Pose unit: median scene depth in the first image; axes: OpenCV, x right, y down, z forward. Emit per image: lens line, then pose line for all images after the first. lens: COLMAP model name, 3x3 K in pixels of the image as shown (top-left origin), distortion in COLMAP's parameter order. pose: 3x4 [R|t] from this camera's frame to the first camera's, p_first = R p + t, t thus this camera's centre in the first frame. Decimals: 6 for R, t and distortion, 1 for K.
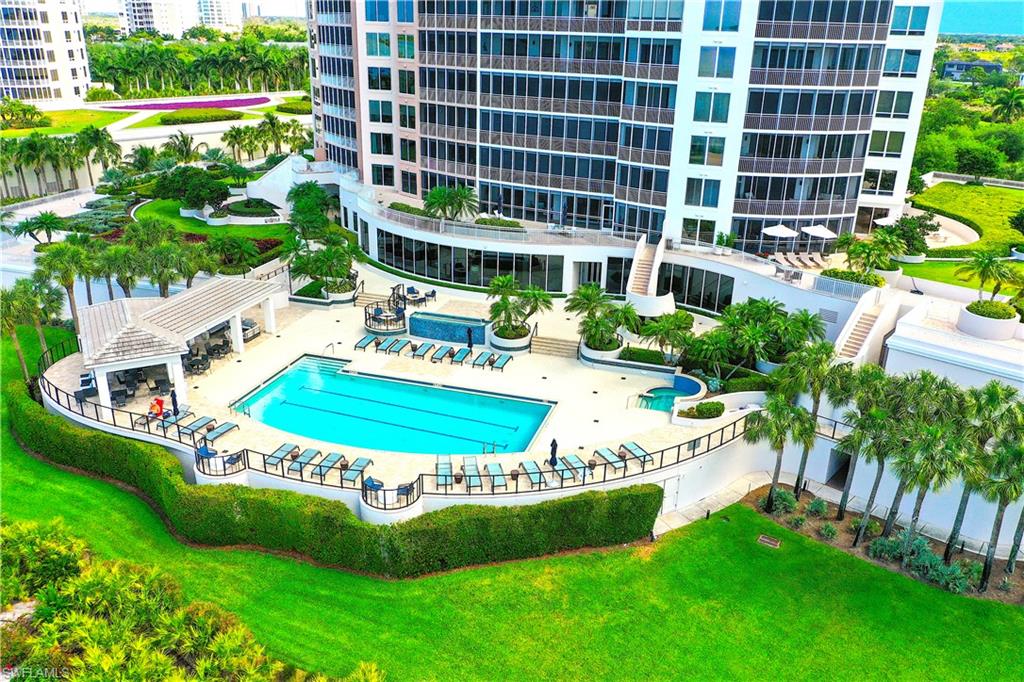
lens RADIAL K [[811.1, 0, 512.0], [0, 811.1, 341.0], [0, 0, 1]] dist [0.003756, -0.008200]
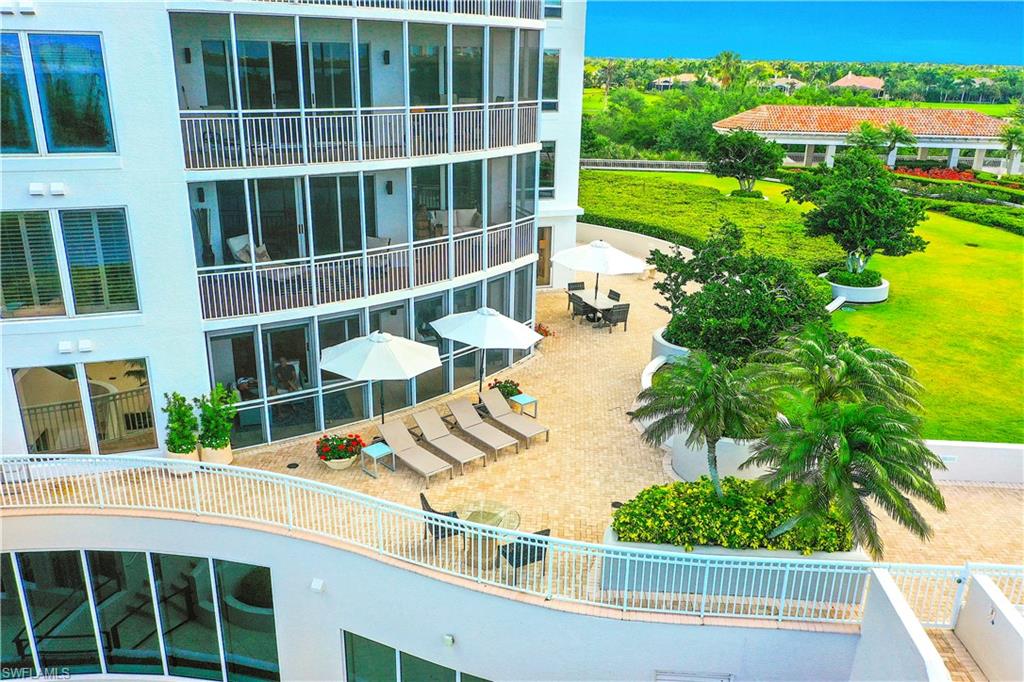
lens RADIAL K [[811.1, 0, 512.0], [0, 811.1, 341.0], [0, 0, 1]] dist [0.003756, -0.008200]
pose [[0.770252, -0.214603, 0.600547, 0.193545], [0.224233, 0.972687, 0.059988, -0.149261], [-0.597018, 0.088456, 0.797336, 0.746790]]
